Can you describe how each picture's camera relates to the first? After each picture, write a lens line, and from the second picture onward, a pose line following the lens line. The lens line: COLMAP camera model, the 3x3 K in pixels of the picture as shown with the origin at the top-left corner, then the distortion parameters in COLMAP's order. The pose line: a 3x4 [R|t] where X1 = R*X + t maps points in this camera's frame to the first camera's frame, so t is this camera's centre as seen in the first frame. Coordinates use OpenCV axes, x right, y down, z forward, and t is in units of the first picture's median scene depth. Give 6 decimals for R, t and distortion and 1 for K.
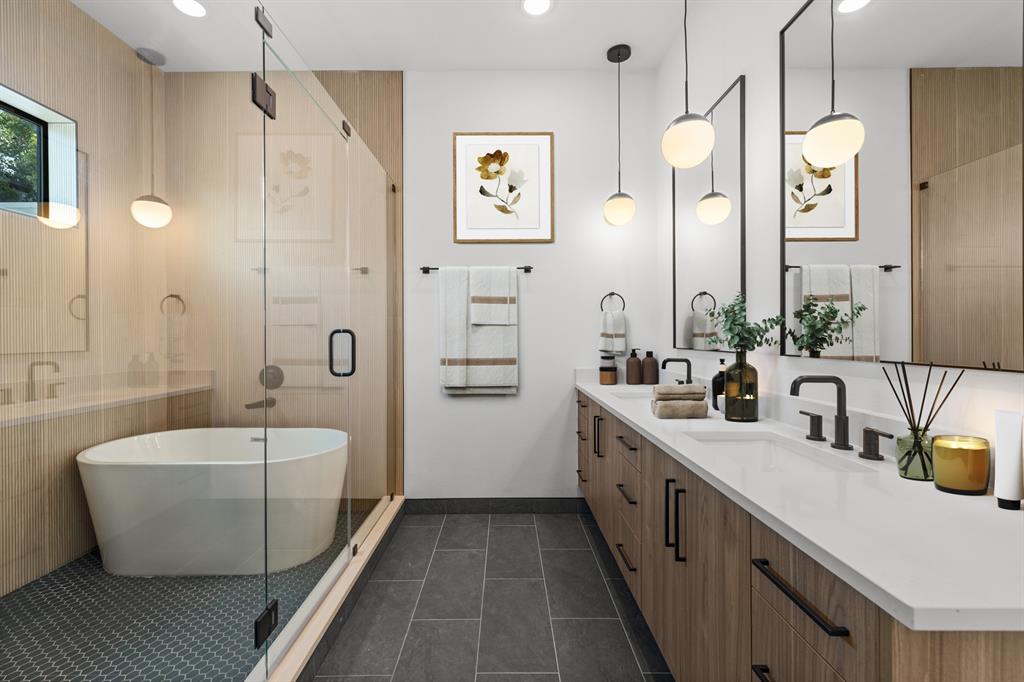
lens RADIAL K [[430.6, 0, 511.3], [0, 430.6, 337.8], [0, 0, 1]] dist [0.002552, -0.000703]
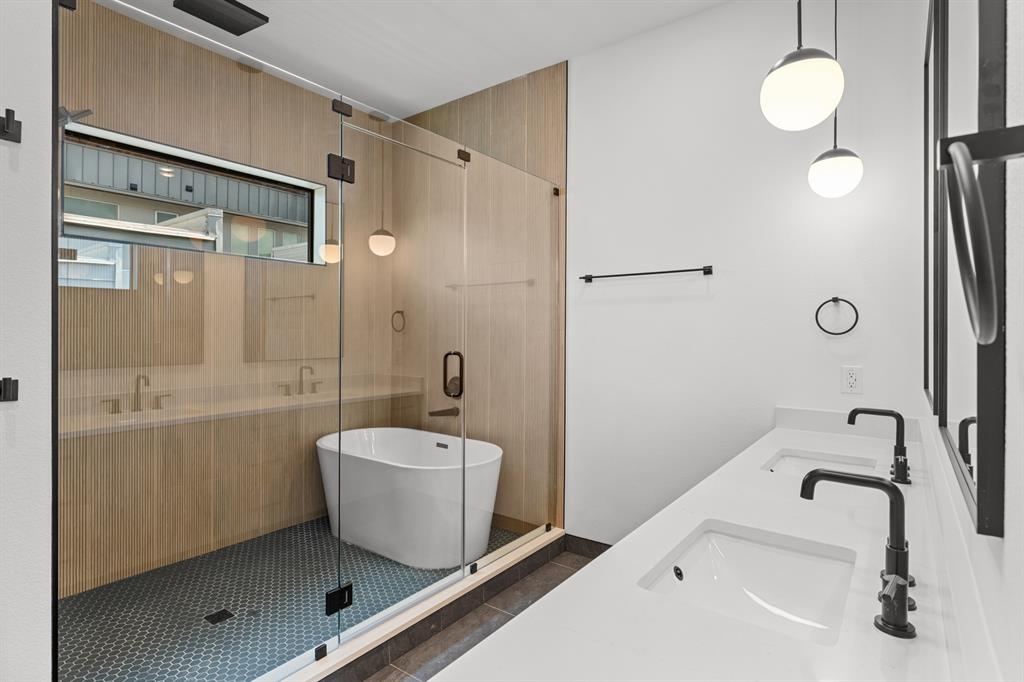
lens RADIAL K [[529.4, 0, 511.7], [0, 529.4, 334.0], [0, 0, 1]] dist [0.002216, -0.000742]
pose [[0.796443, 0.012540, -0.604584, 0.427619], [-0.013812, 0.999901, 0.002544, -0.057719], [0.604556, 0.006324, 0.796537, 0.058514]]
